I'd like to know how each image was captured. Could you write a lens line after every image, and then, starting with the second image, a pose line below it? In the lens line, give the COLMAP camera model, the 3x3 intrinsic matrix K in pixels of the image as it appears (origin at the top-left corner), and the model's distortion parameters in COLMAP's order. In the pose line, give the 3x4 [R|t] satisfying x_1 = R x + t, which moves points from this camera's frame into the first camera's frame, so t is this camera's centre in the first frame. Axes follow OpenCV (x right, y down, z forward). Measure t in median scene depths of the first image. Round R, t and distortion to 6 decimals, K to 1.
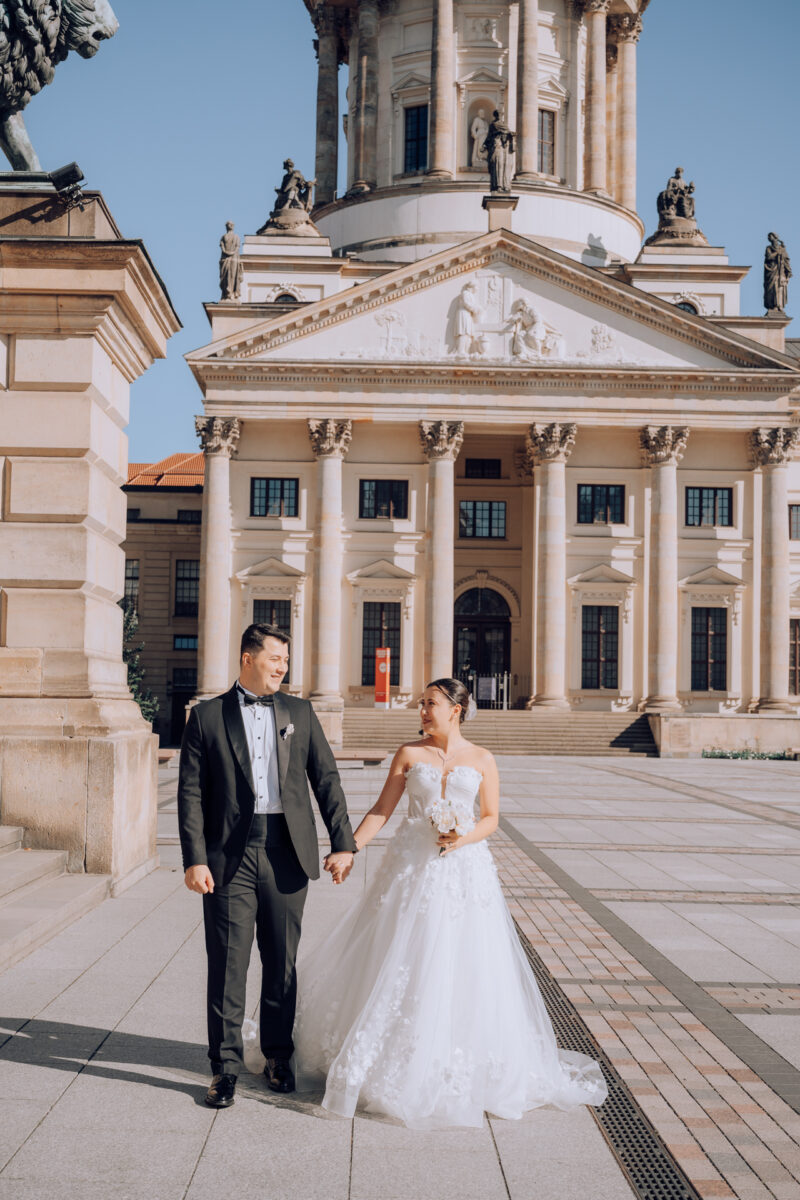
lens RADIAL K [[1633.7, 0, 408.1], [0, 1633.7, 603.3], [0, 0, 1]] dist [-0.040656, 0.244841]
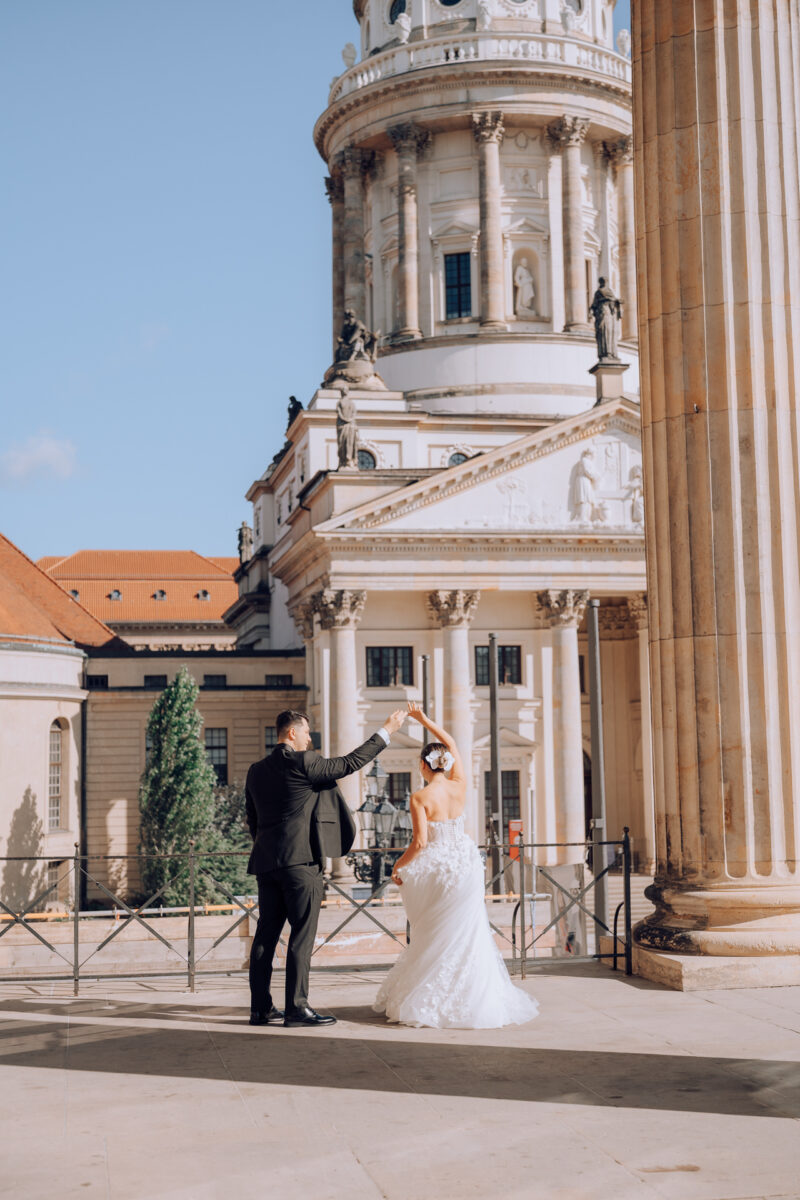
lens RADIAL K [[1634.3, 0, 403.5], [0, 1634.3, 596.8], [0, 0, 1]] dist [-0.050982, 0.343428]
pose [[0.985013, -0.019105, 0.171416, -0.247454], [0.025274, 0.999106, -0.033883, -0.075557], [-0.170616, 0.037707, 0.984616, 0.037493]]
